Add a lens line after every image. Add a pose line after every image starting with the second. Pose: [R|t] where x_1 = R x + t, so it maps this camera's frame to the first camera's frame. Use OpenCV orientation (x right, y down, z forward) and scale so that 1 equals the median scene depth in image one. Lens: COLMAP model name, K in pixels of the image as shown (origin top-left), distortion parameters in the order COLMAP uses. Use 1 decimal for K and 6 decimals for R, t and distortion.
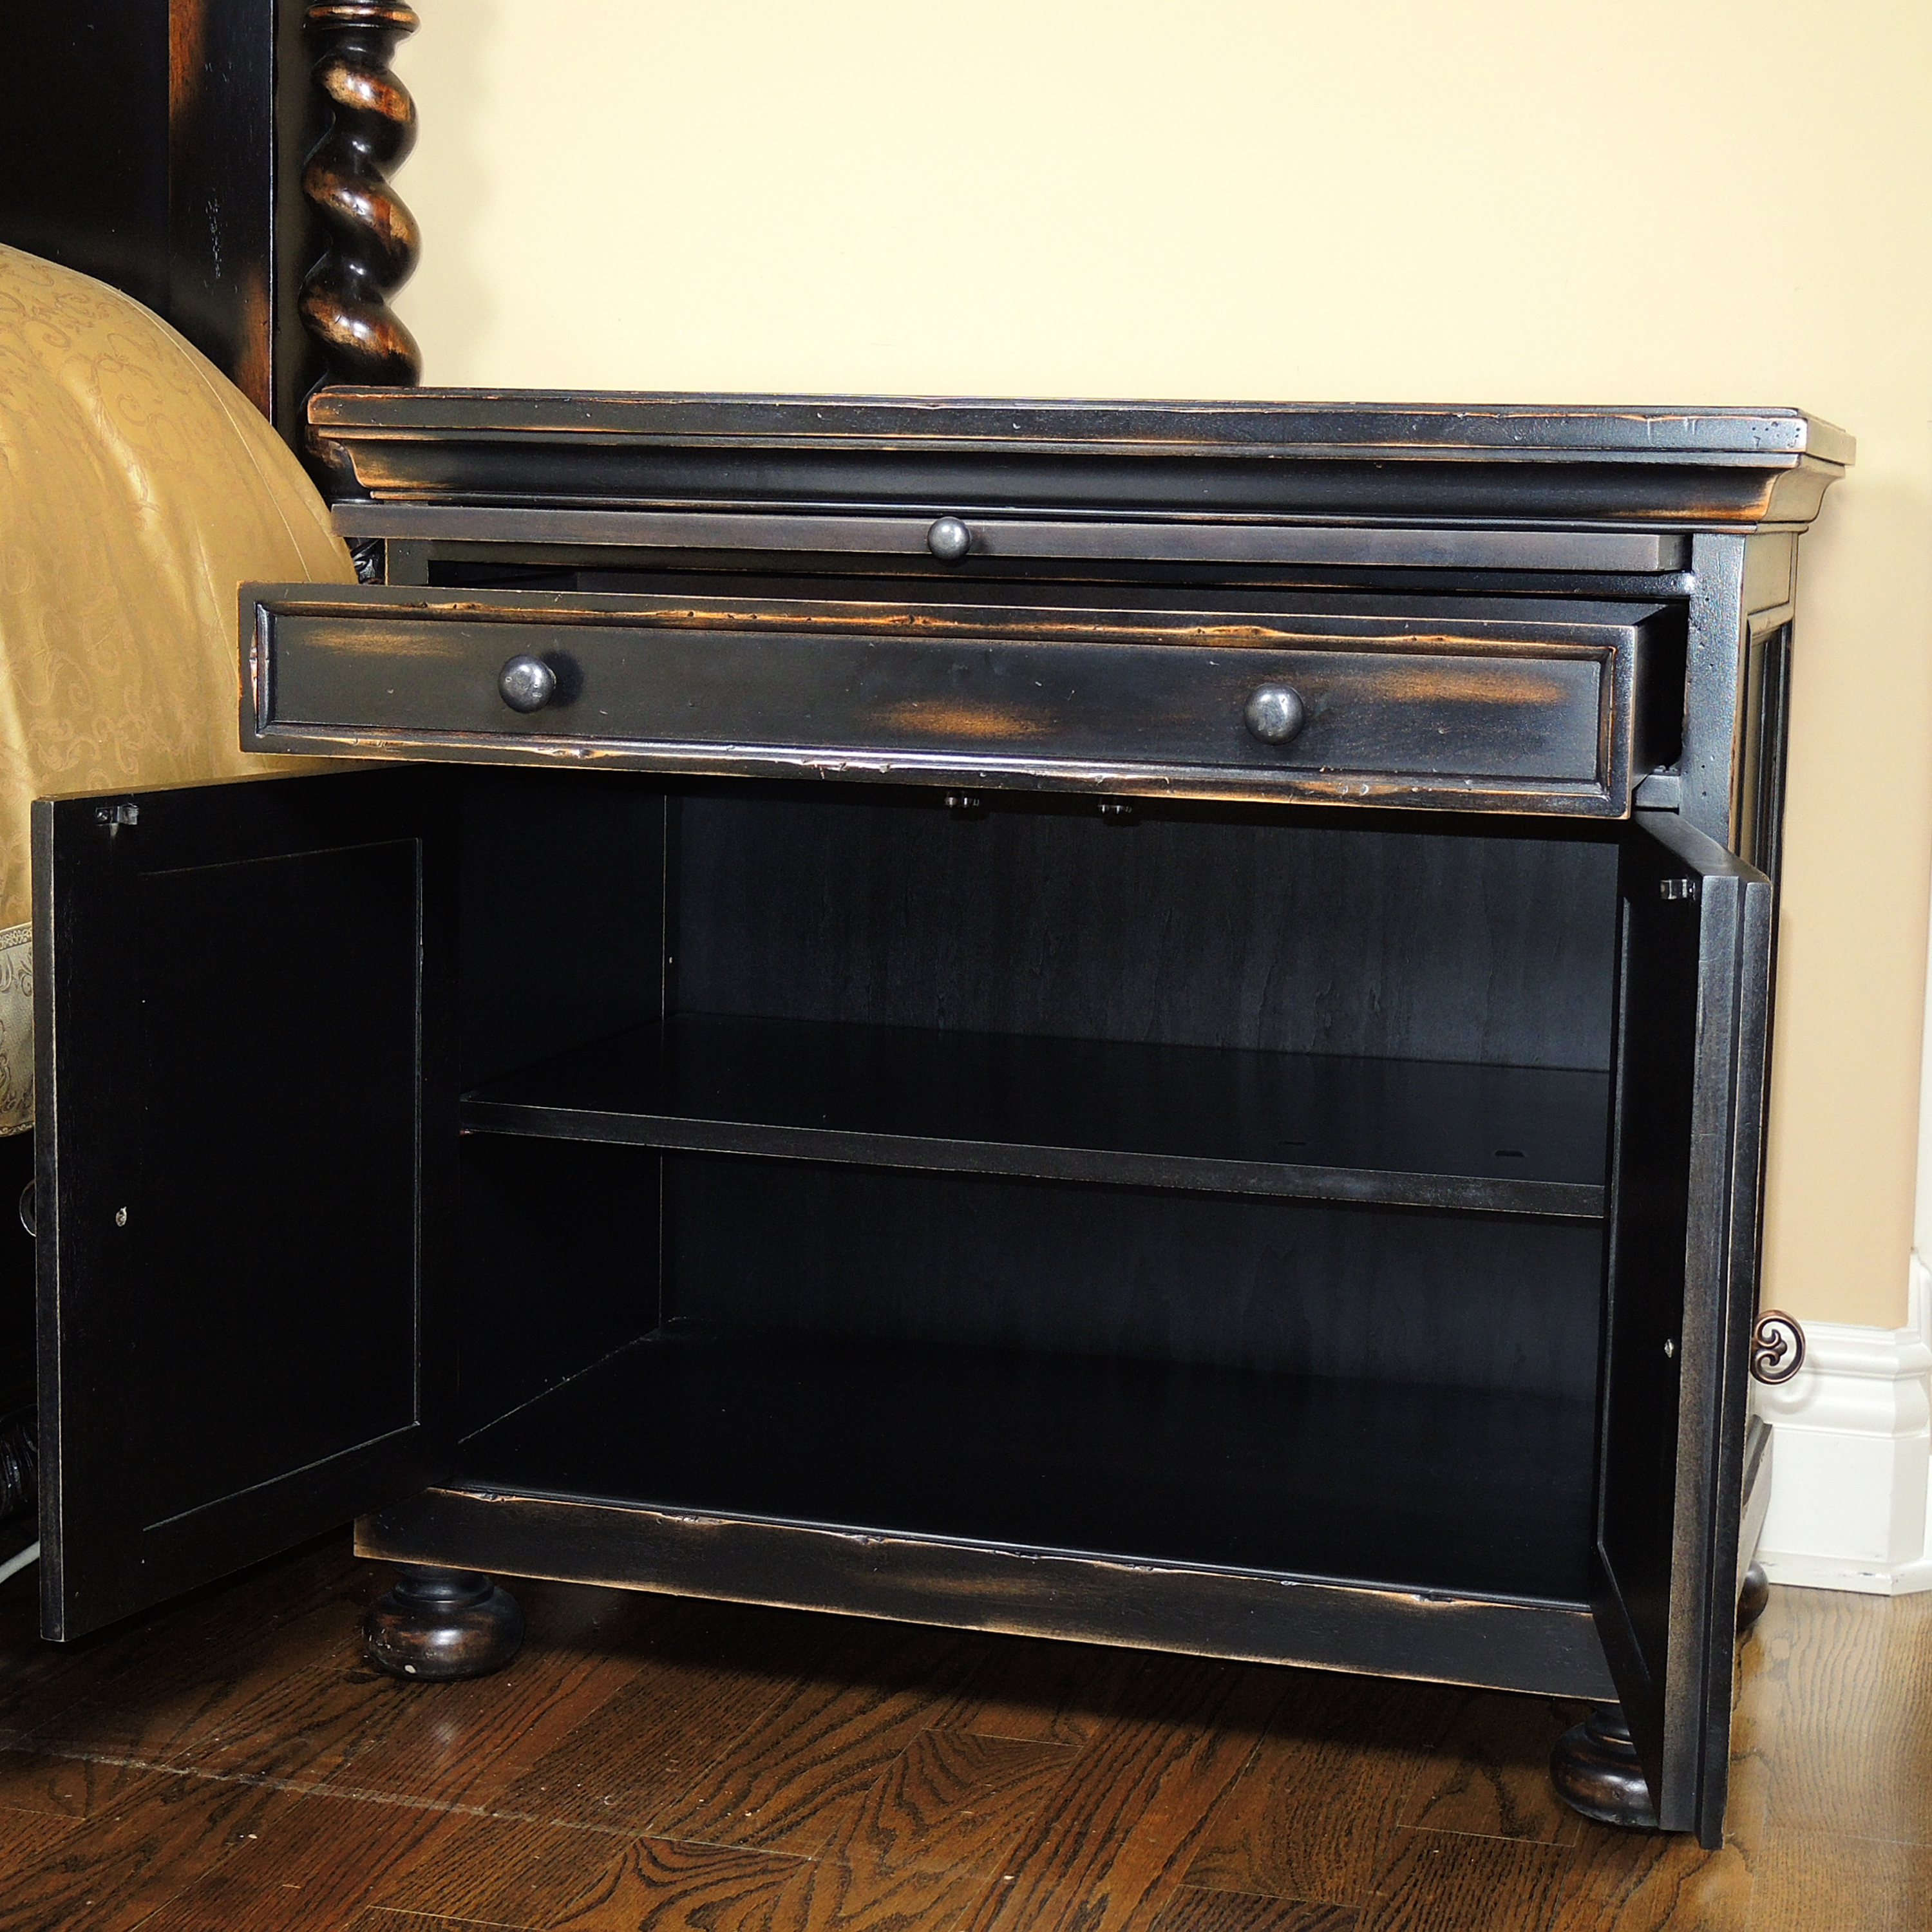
lens RADIAL K [[3652.7, 0, 966.0], [0, 3652.7, 966.0], [0, 0, 1]] dist [-0.039267, -0.045785]
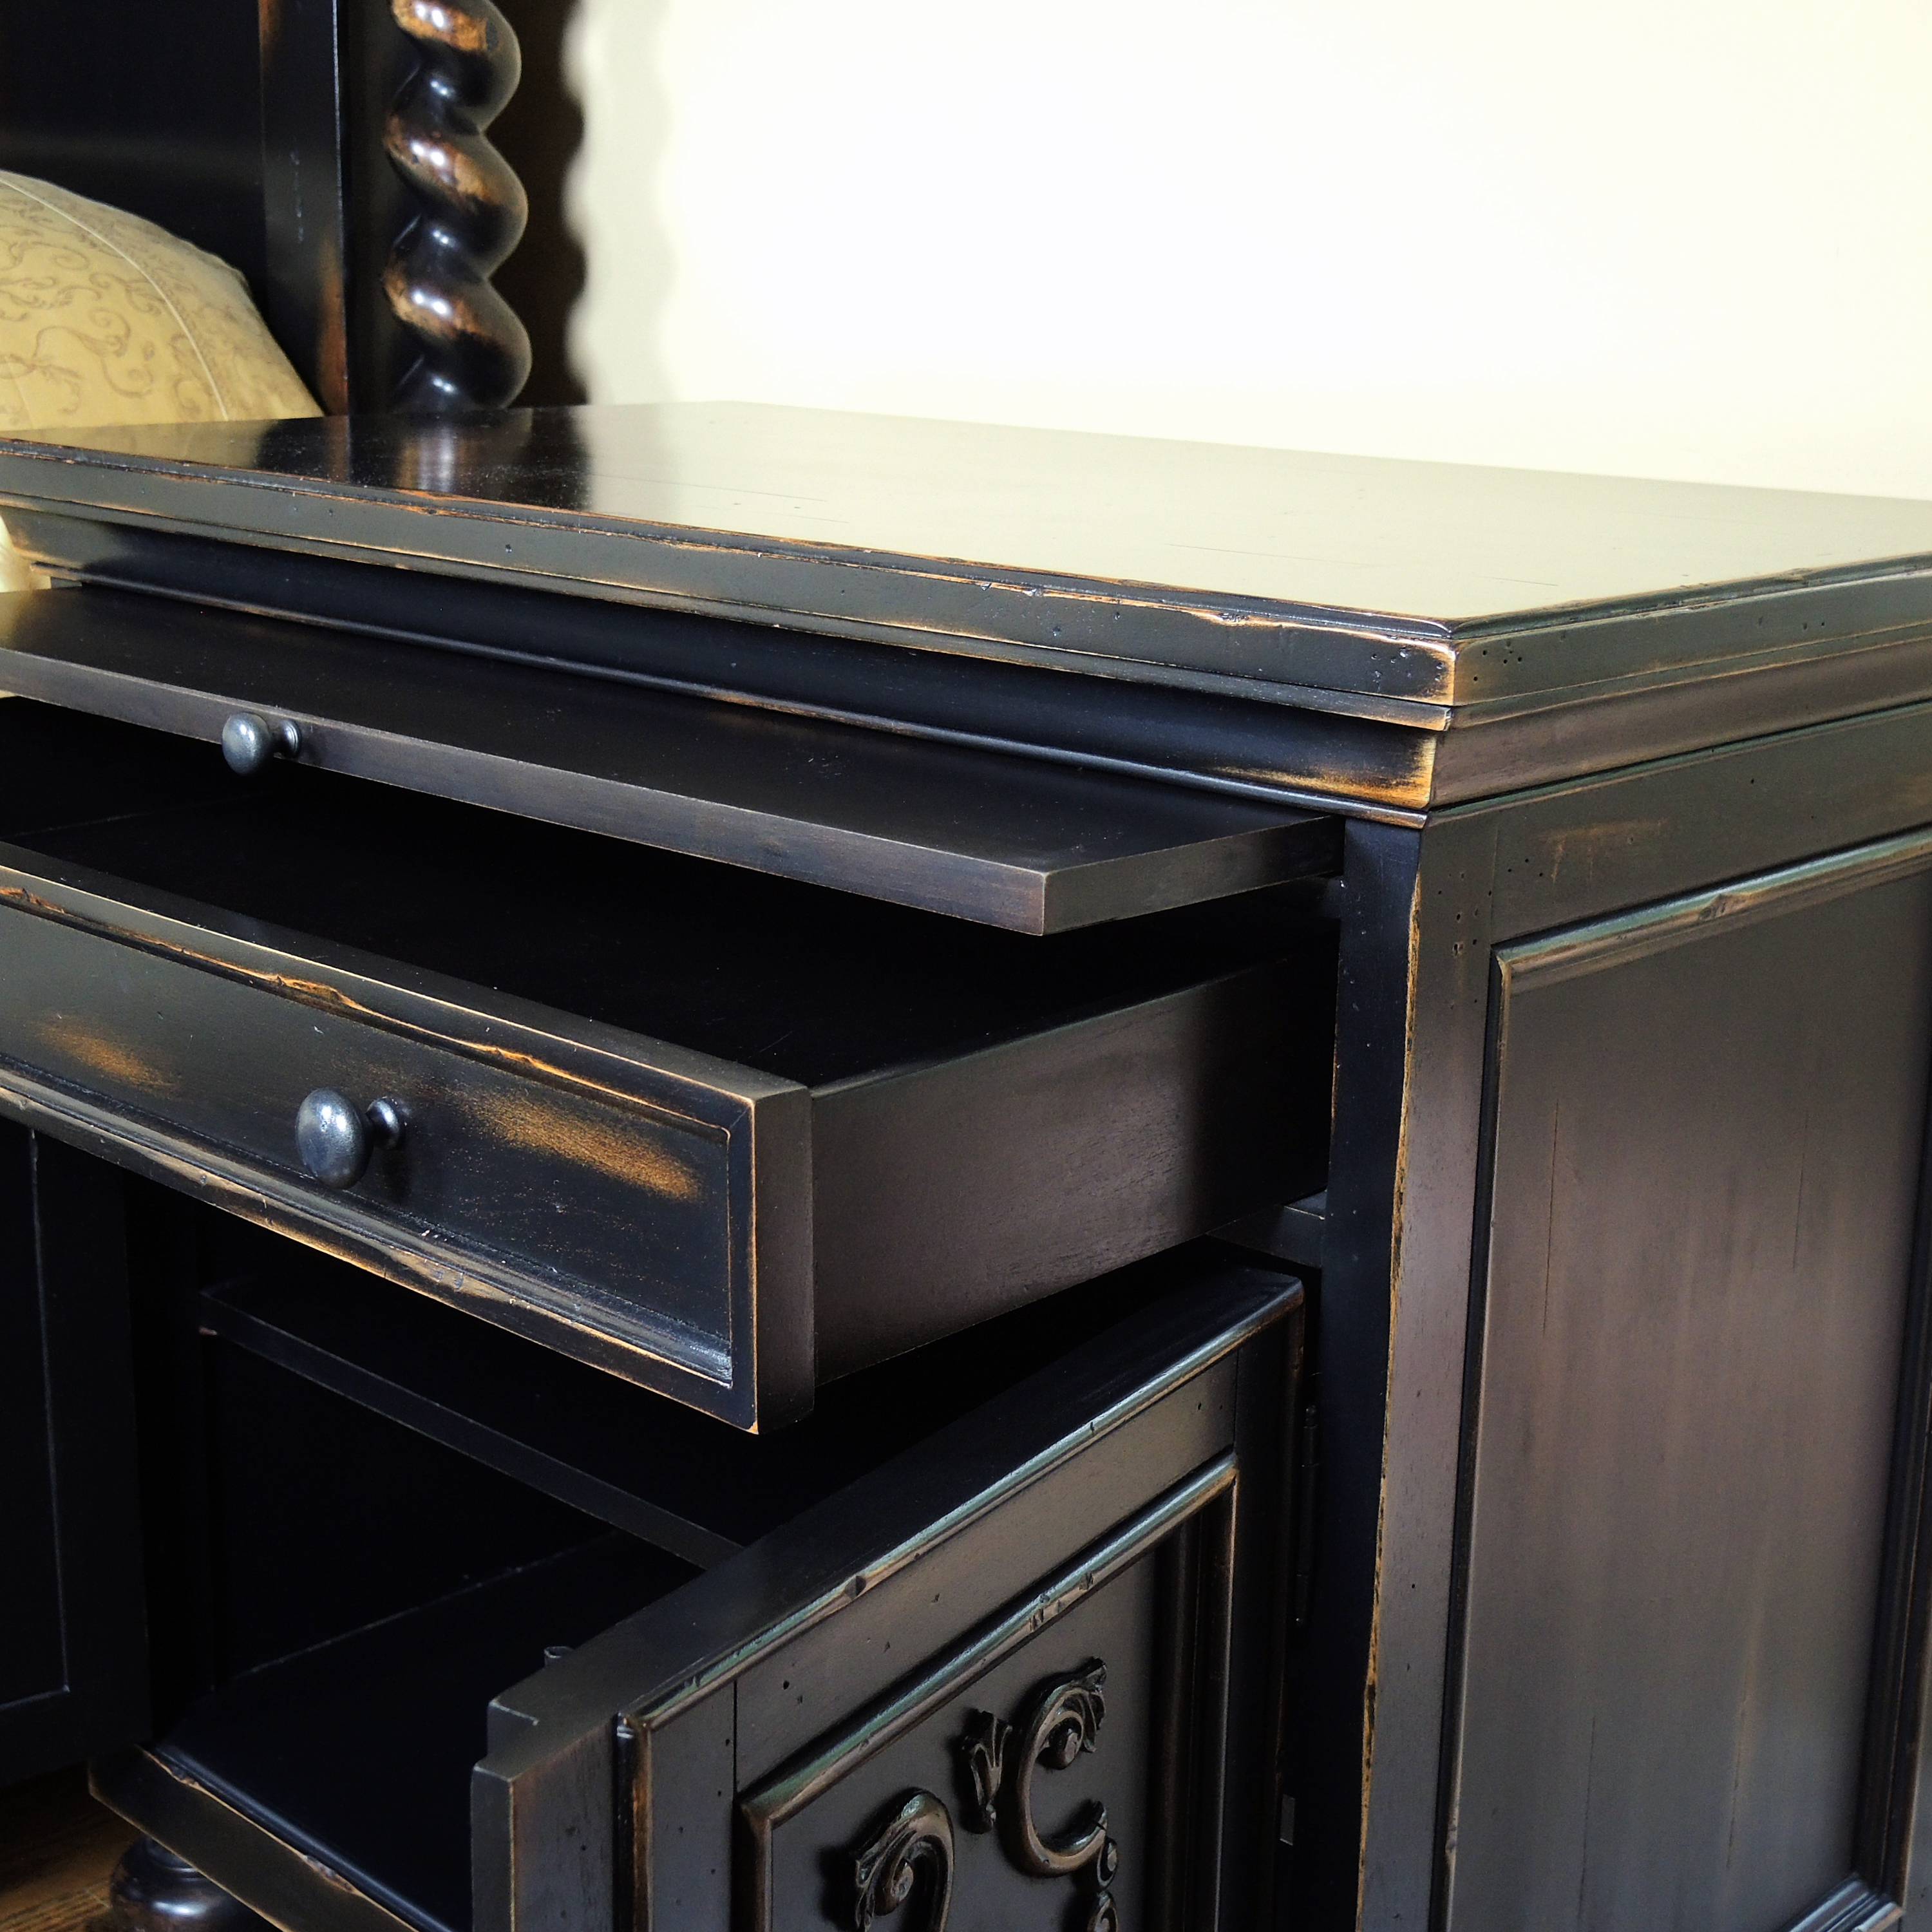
lens RADIAL K [[3041.8, 0, 966.0], [0, 3041.8, 966.0], [0, 0, 1]] dist [-0.019358, 0.038086]
pose [[0.903964, 0.100082, -0.415731, 0.314642], [-0.059628, 0.992228, 0.109211, -0.129715], [0.423430, -0.073934, 0.902907, 0.483758]]
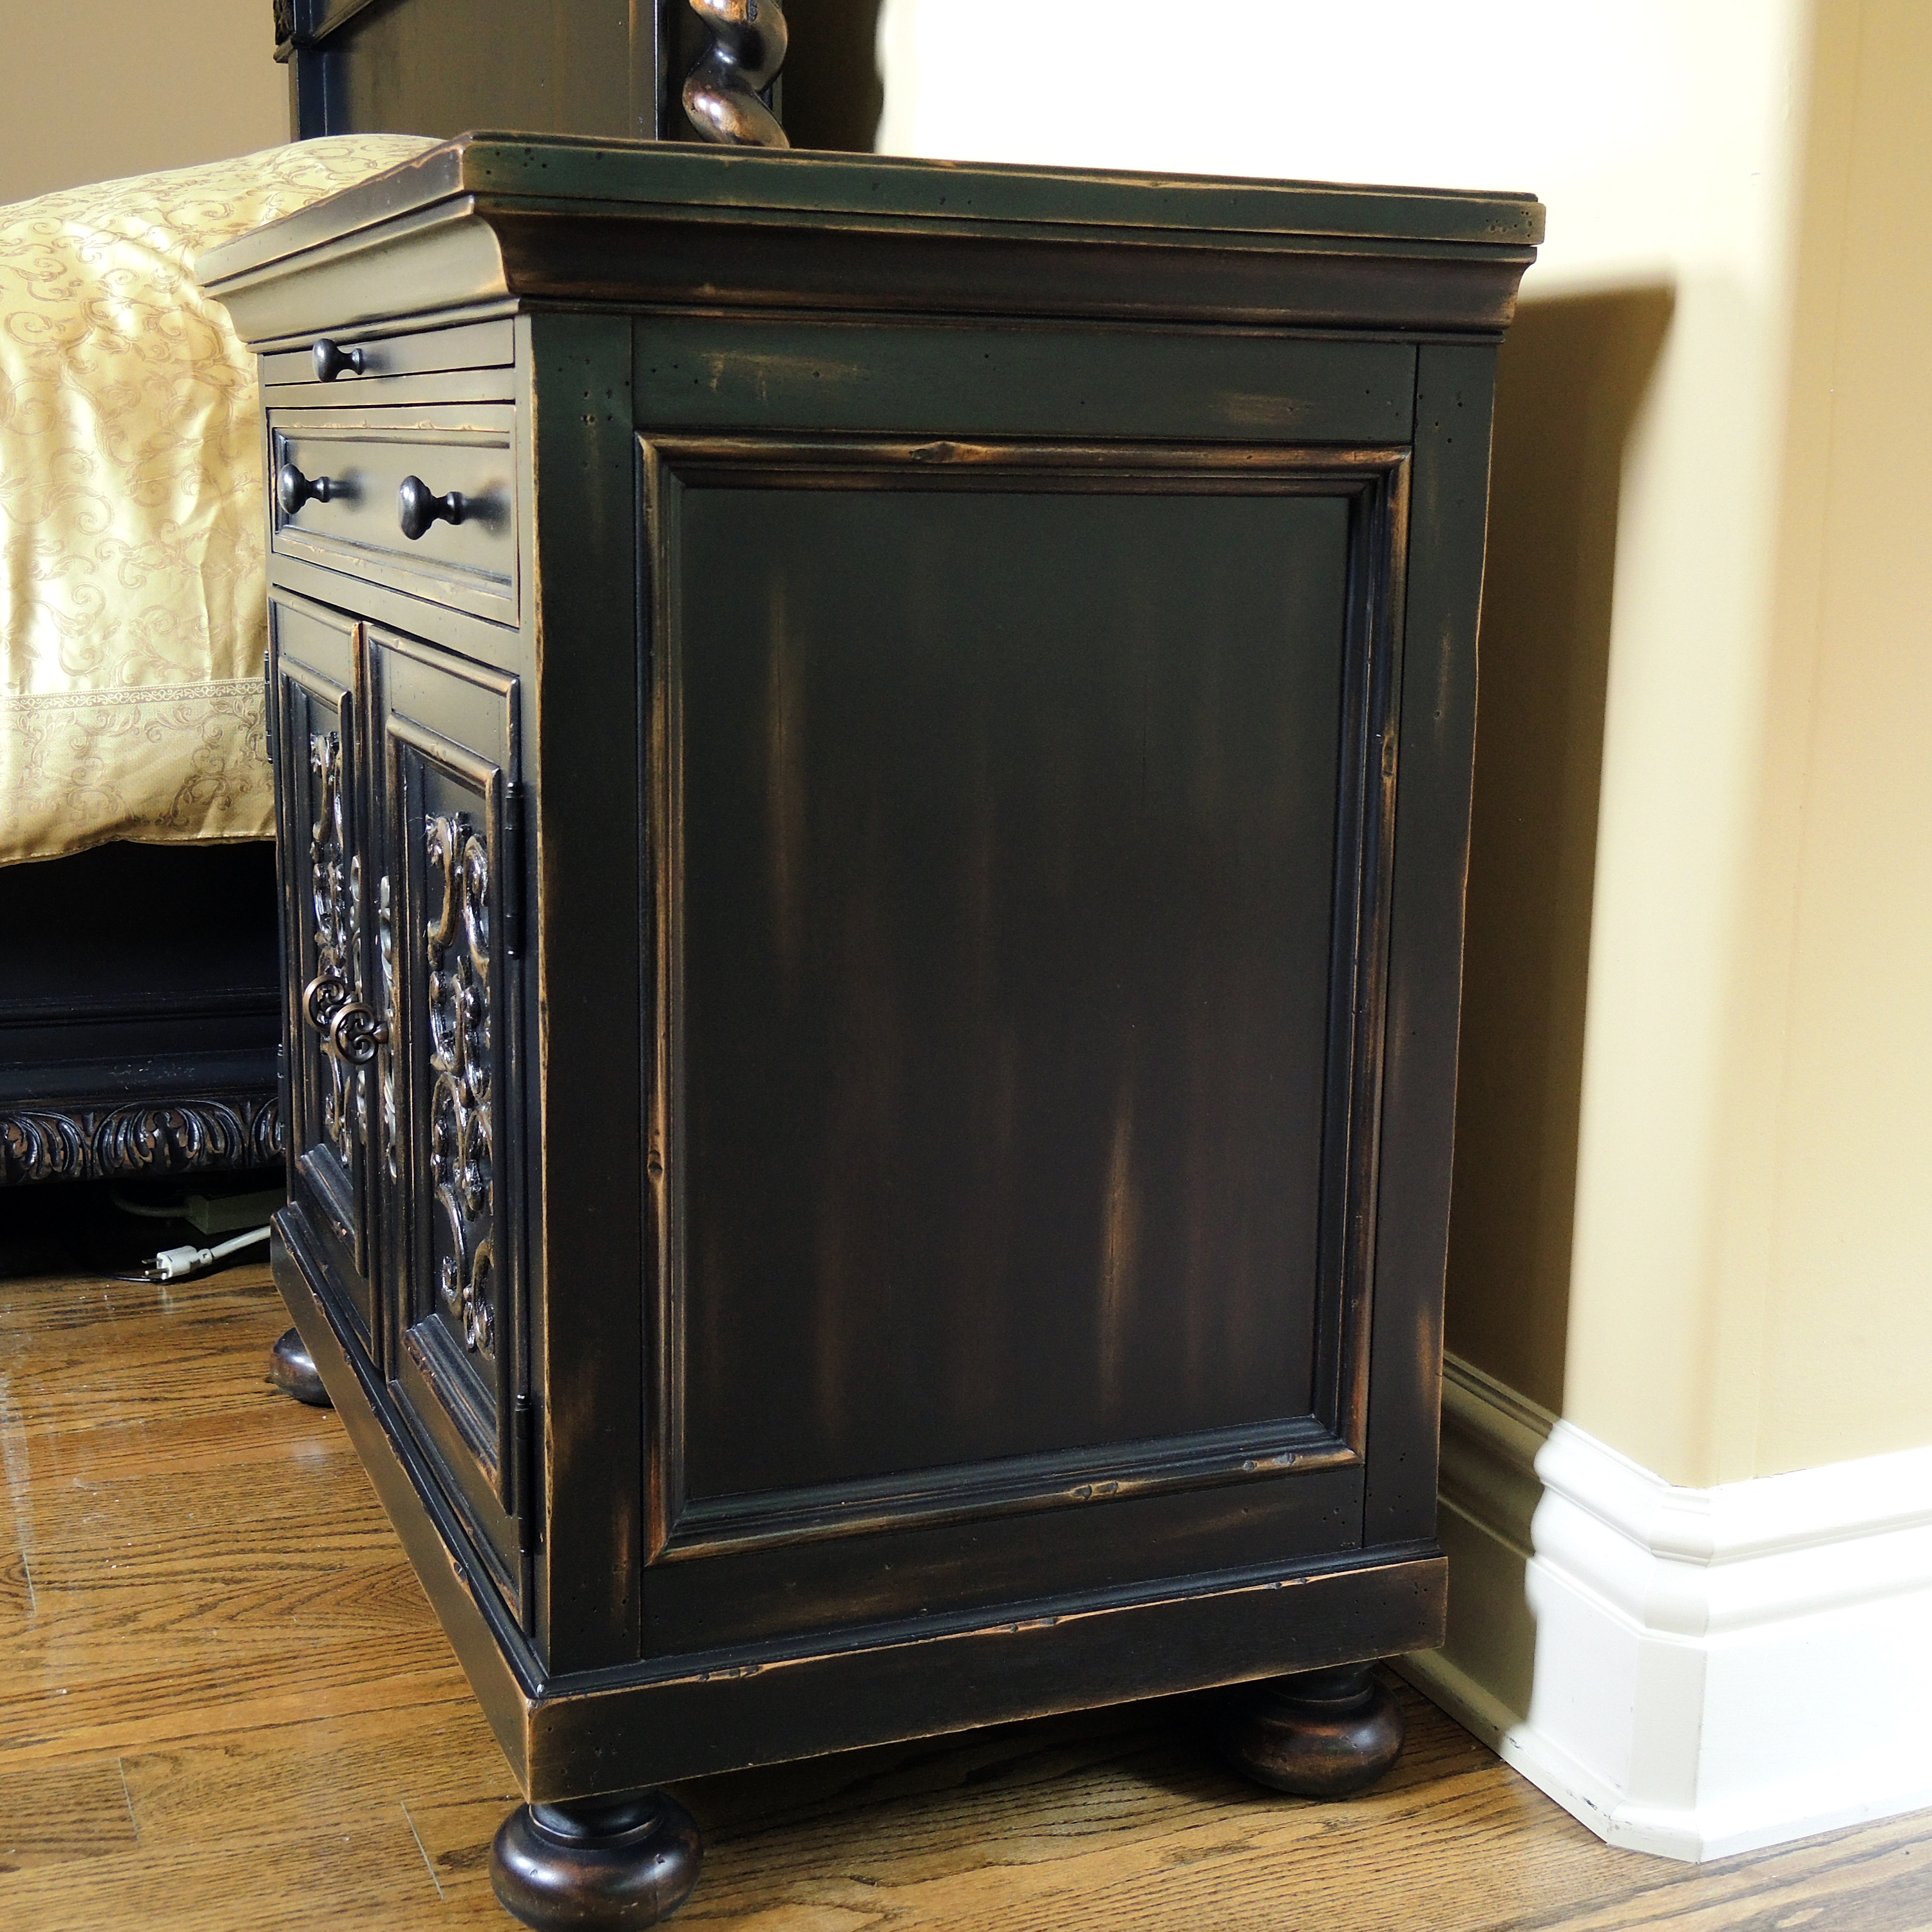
lens RADIAL K [[2700.9, 0, 966.0], [0, 2700.9, 966.0], [0, 0, 1]] dist [0.002381, -0.037278]
pose [[0.617488, 0.135390, -0.774841, 0.671652], [-0.101151, 0.990564, 0.092474, -0.042065], [0.780050, 0.021274, 0.625356, 0.670552]]
